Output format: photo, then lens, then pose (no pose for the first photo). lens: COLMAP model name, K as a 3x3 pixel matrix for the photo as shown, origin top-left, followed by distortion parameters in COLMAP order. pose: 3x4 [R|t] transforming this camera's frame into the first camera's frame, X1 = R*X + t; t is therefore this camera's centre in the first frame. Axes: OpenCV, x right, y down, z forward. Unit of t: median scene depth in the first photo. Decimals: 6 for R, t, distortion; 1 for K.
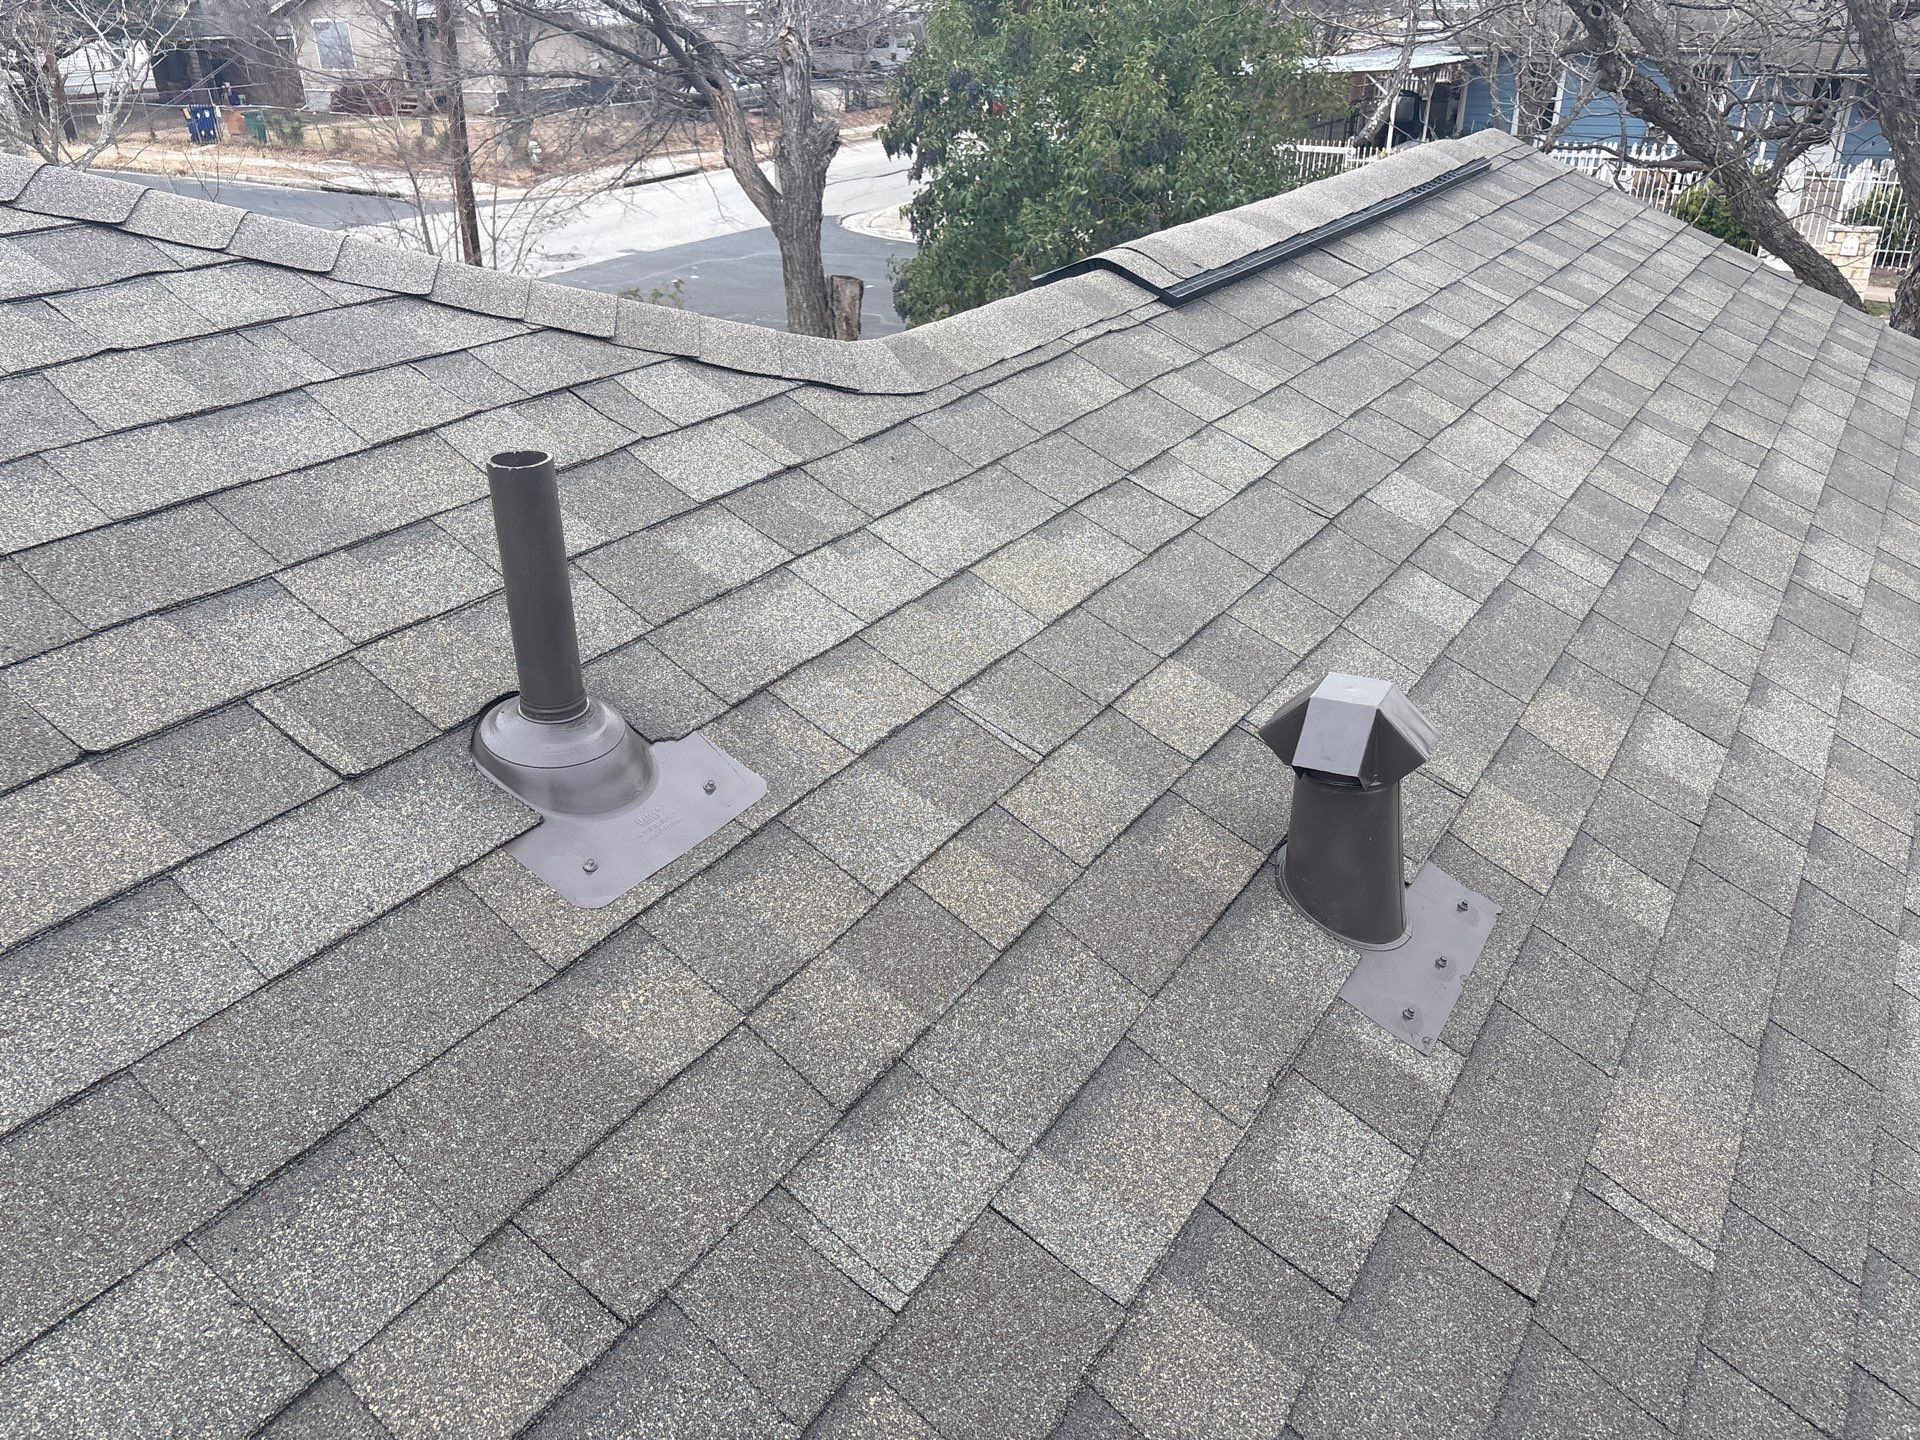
lens RADIAL K [[1496.5, 0, 960.0], [0, 1496.5, 726.3], [0, 0, 1]] dist [0.038174, -0.001570]
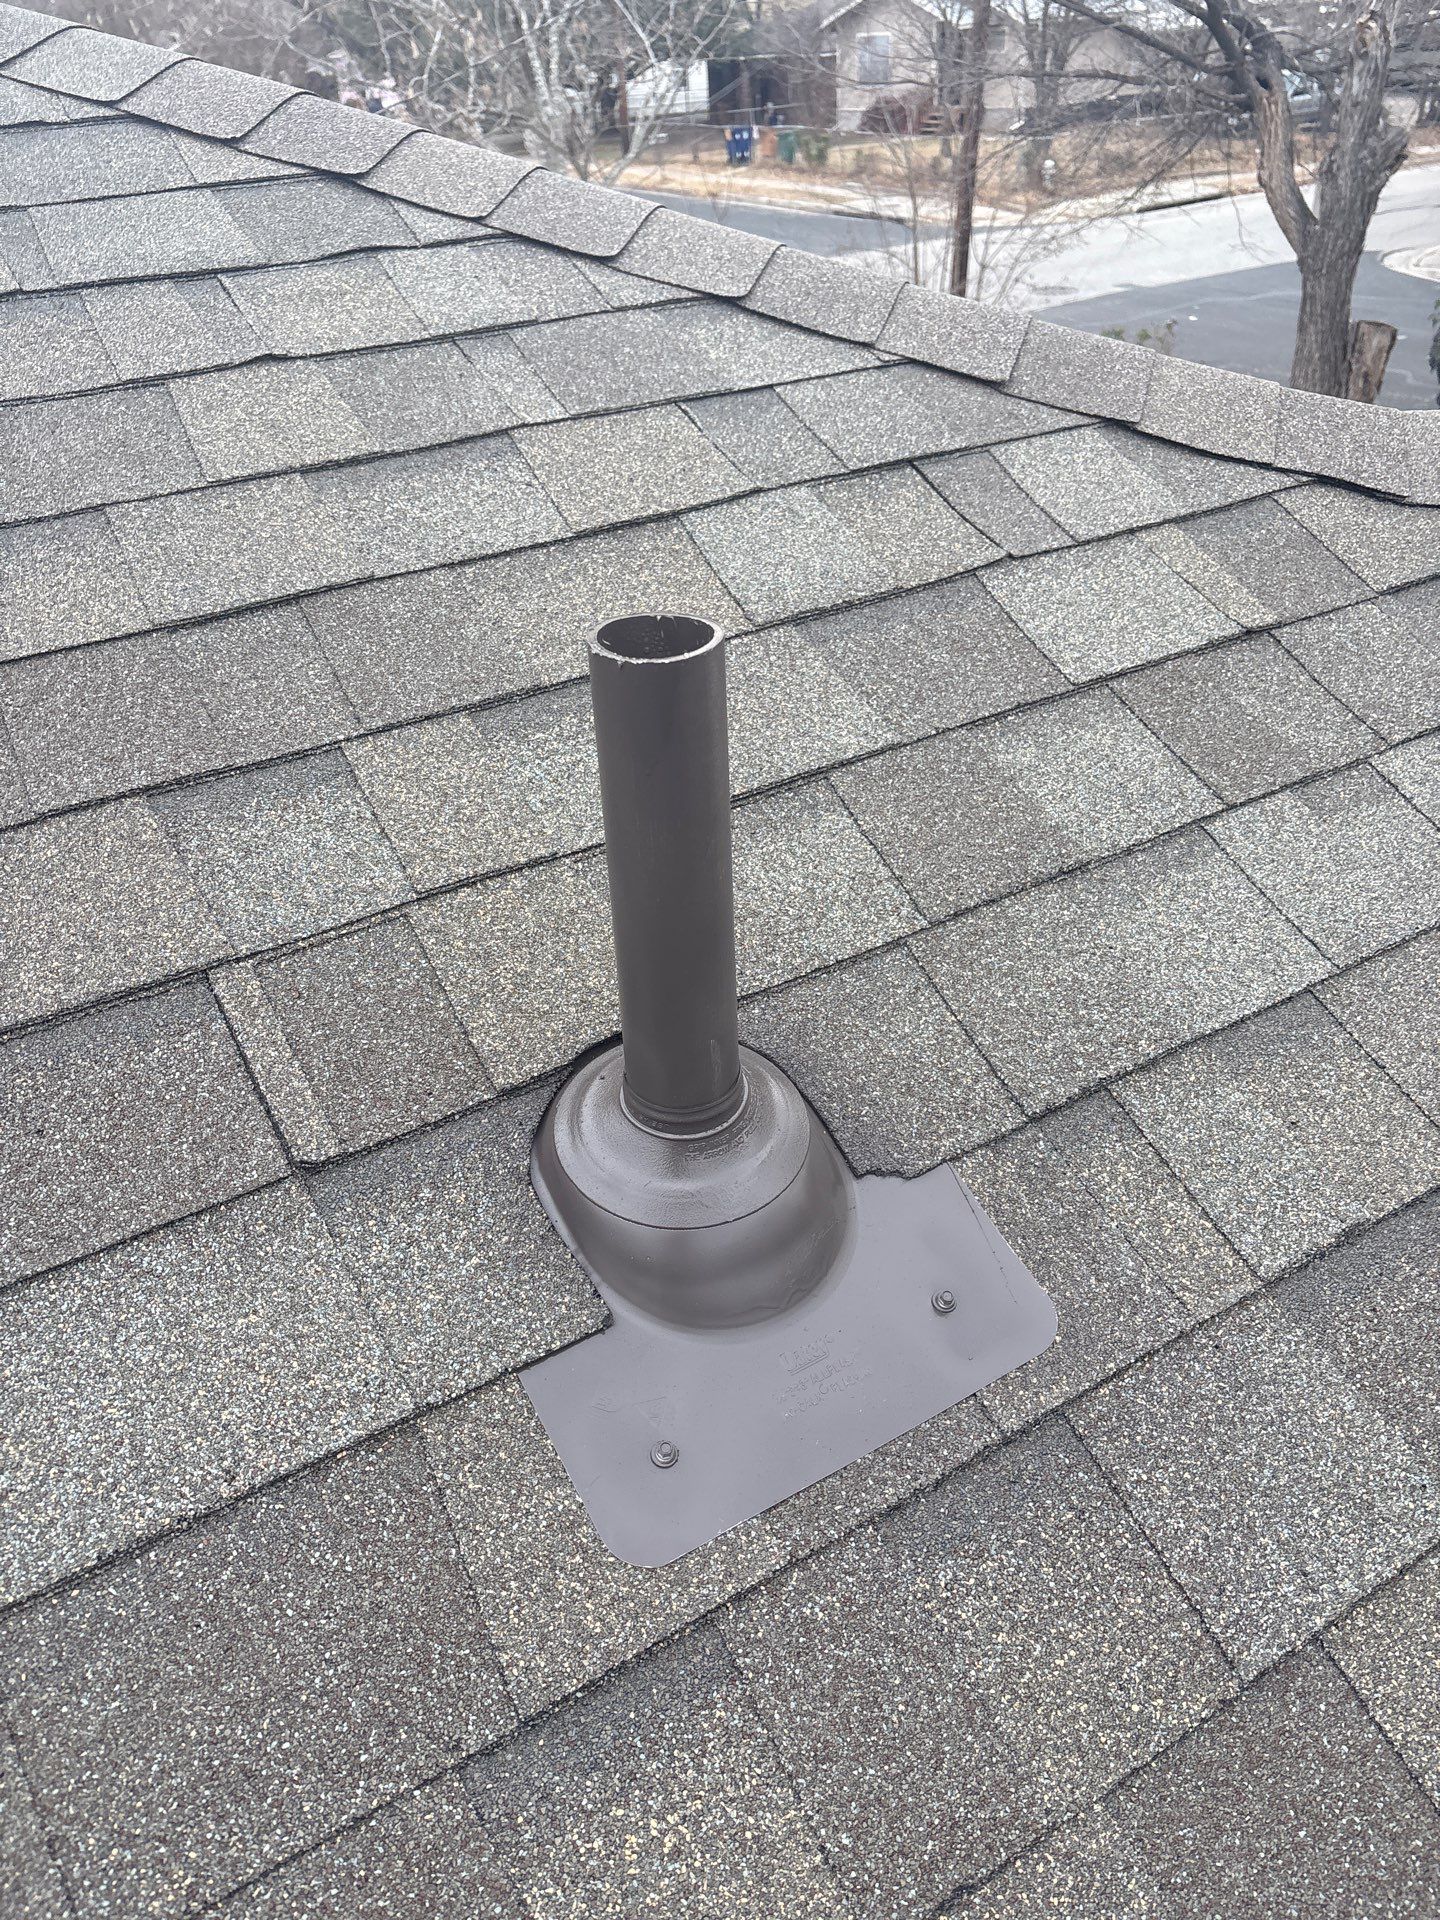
lens RADIAL K [[1493.9, 0, 709.6], [0, 1493.9, 953.3], [0, 0, 1]] dist [0.057147, -0.068599]
pose [[0.896772, 0.213442, -0.387612, -0.054189], [-0.169816, 0.974905, 0.143957, -0.109826], [0.408611, -0.063274, 0.910513, 0.416412]]
